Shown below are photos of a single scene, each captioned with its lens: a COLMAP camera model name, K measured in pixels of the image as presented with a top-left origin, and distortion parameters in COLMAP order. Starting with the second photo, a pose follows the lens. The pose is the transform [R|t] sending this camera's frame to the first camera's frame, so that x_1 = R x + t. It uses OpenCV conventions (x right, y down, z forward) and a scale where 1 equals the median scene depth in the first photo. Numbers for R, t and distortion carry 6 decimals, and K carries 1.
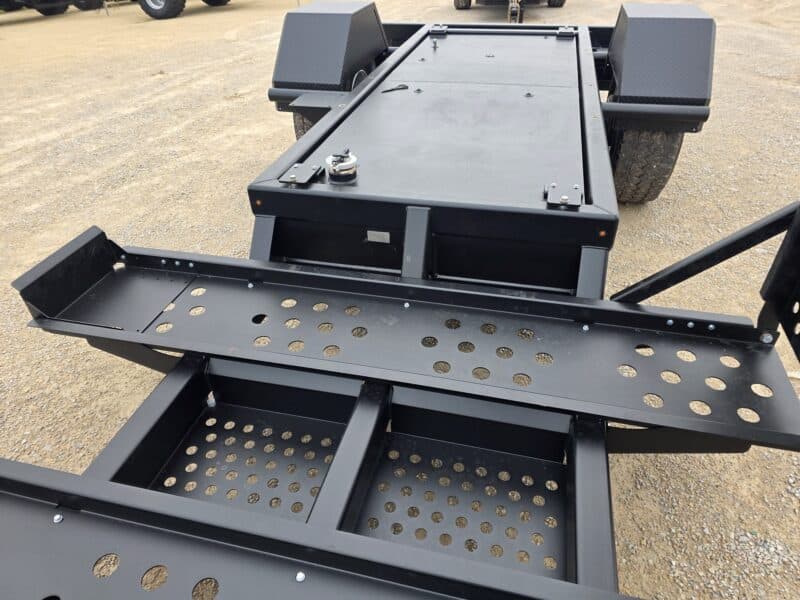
lens RADIAL K [[537.0, 0, 406.0], [0, 537.0, 301.5], [0, 0, 1]] dist [0.062067, -0.065460]
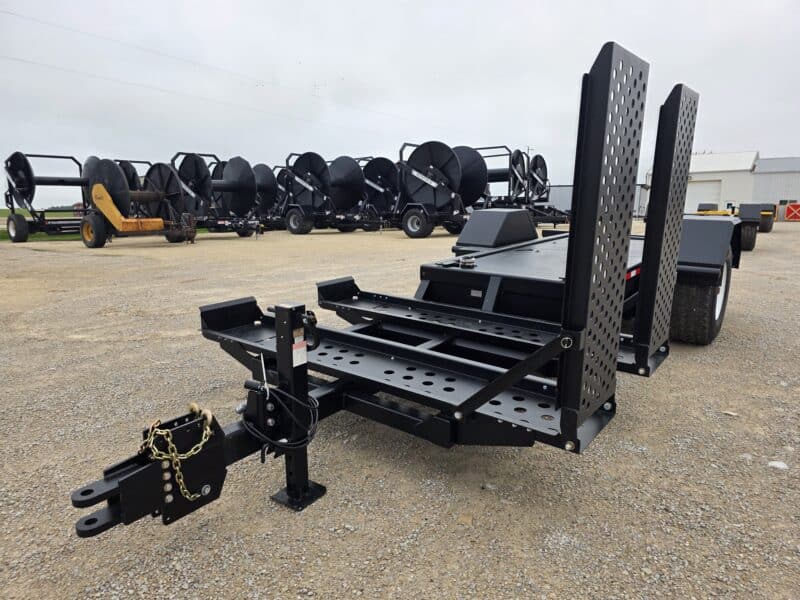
lens RADIAL K [[537.0, 0, 401.4], [0, 537.0, 306.9], [0, 0, 1]] dist [0.062067, -0.065460]
pose [[0.913629, 0.120062, -0.388417, 0.448421], [-0.259541, 0.907624, -0.329935, 0.616856], [0.312924, 0.402248, 0.860392, -0.716044]]
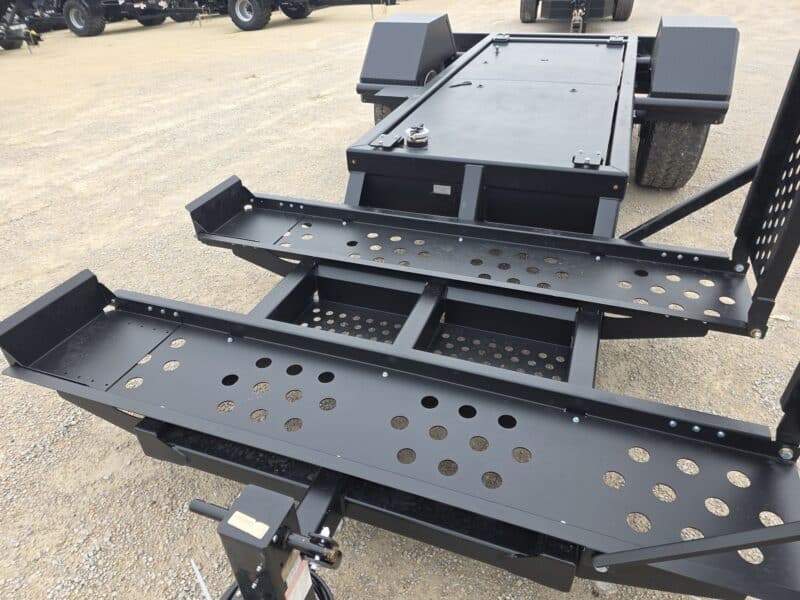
lens RADIAL K [[537.0, 0, 401.2], [0, 537.0, 301.9], [0, 0, 1]] dist [0.062067, -0.065460]
pose [[0.993146, 0.056827, -0.102131, -0.000981], [-0.058828, 0.998129, -0.016681, 0.174117], [0.100992, 0.022575, 0.994631, -0.297393]]
